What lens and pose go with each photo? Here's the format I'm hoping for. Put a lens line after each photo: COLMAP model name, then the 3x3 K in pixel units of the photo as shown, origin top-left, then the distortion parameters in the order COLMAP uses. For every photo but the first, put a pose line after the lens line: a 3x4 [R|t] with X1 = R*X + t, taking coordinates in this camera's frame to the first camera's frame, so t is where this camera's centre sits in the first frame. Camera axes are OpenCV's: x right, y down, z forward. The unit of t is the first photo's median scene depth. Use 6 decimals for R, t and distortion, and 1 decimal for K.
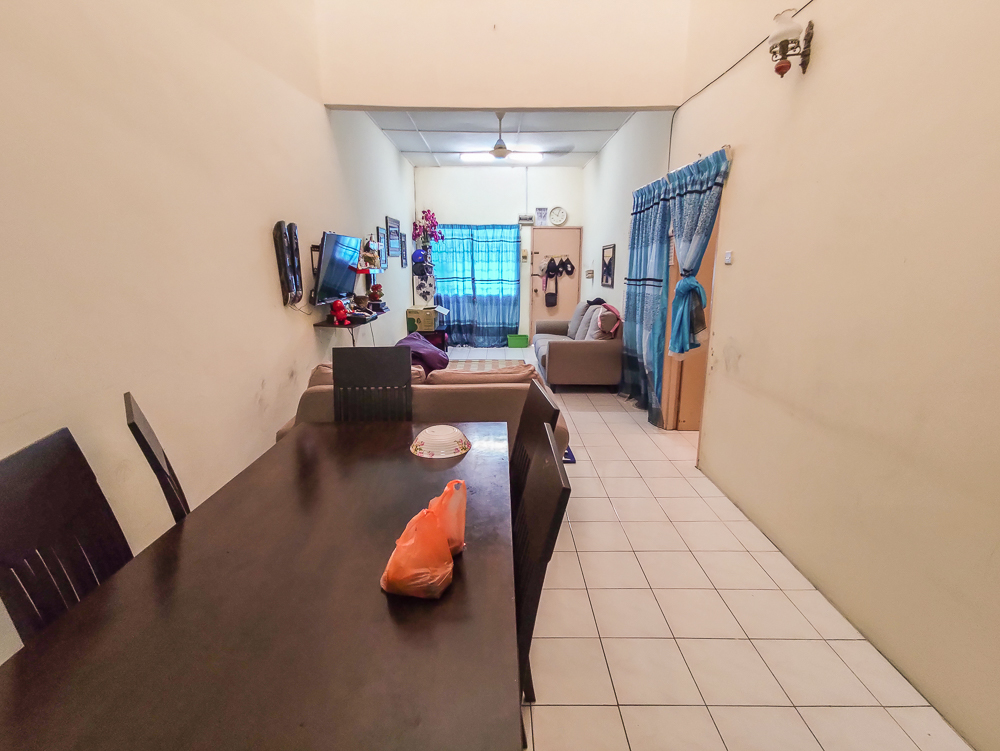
lens RADIAL K [[491.0, 0, 505.8], [0, 491.0, 372.9], [0, 0, 1]] dist [-0.004189, 0.036967]
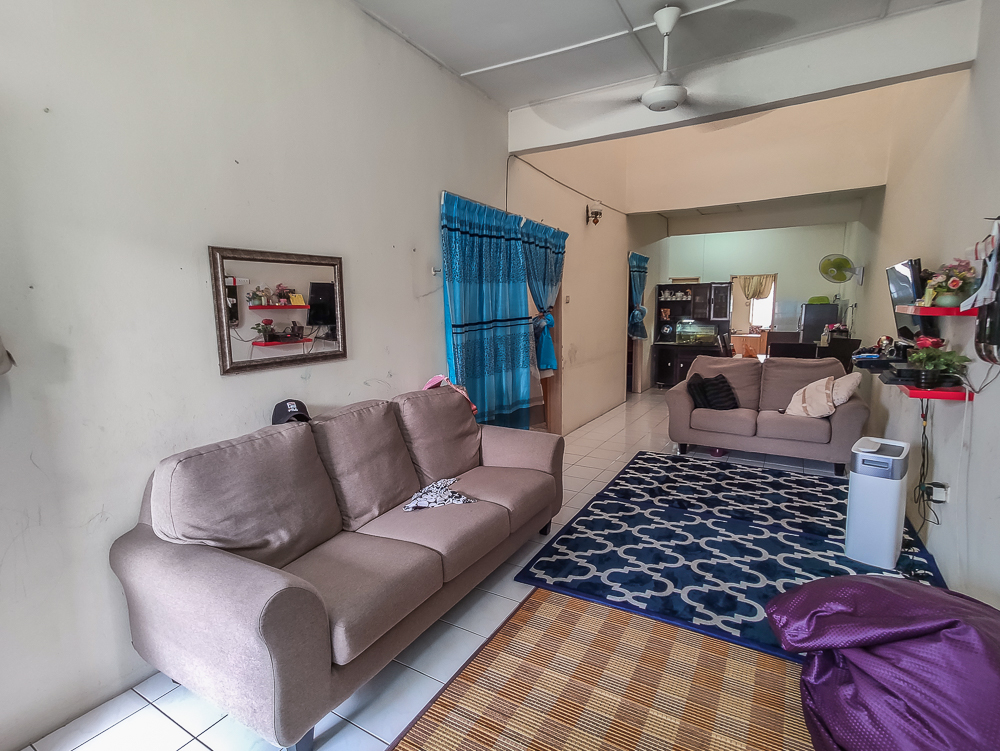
lens RADIAL K [[491.0, 0, 505.8], [0, 491.0, 372.9], [0, 0, 1]] dist [-0.004189, 0.036967]
pose [[-0.864320, -0.060179, 0.499329, -0.085784], [0.118808, 0.940286, 0.318977, -0.216291], [-0.488708, 0.335023, -0.805559, 0.988340]]
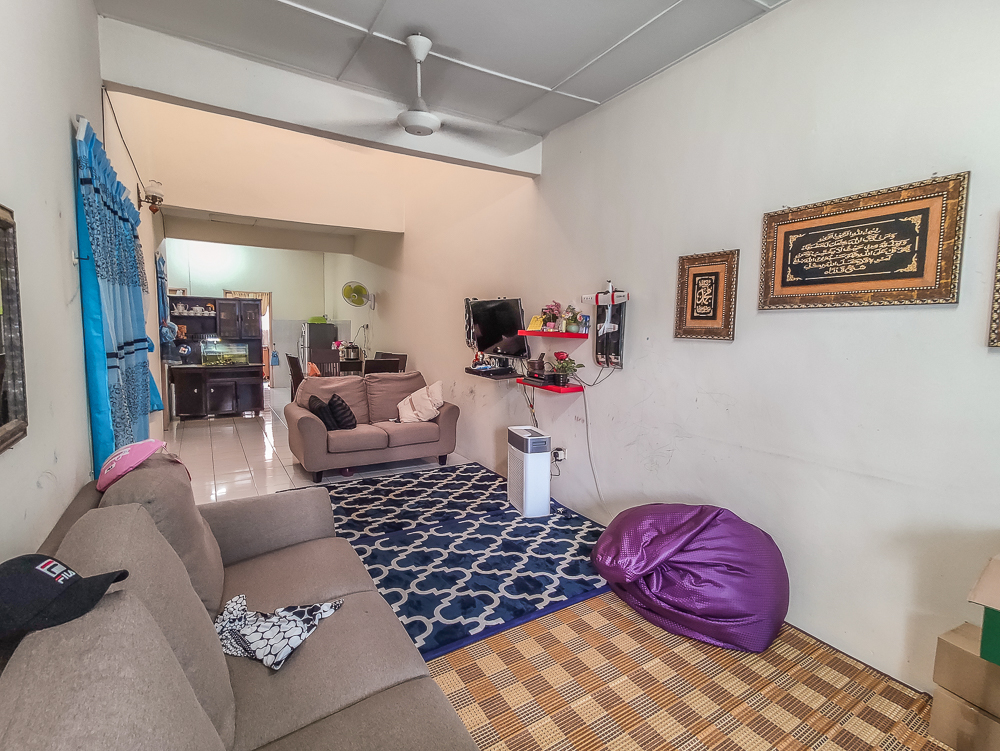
lens RADIAL K [[497.1, 0, 503.5], [0, 497.1, 375.7], [0, 0, 1]] dist [-0.003032, 0.023272]
pose [[-0.860792, 0.037214, -0.507595, 0.123423], [-0.128155, 0.949341, 0.286929, -0.212679], [0.492558, 0.312037, -0.812416, 0.960885]]
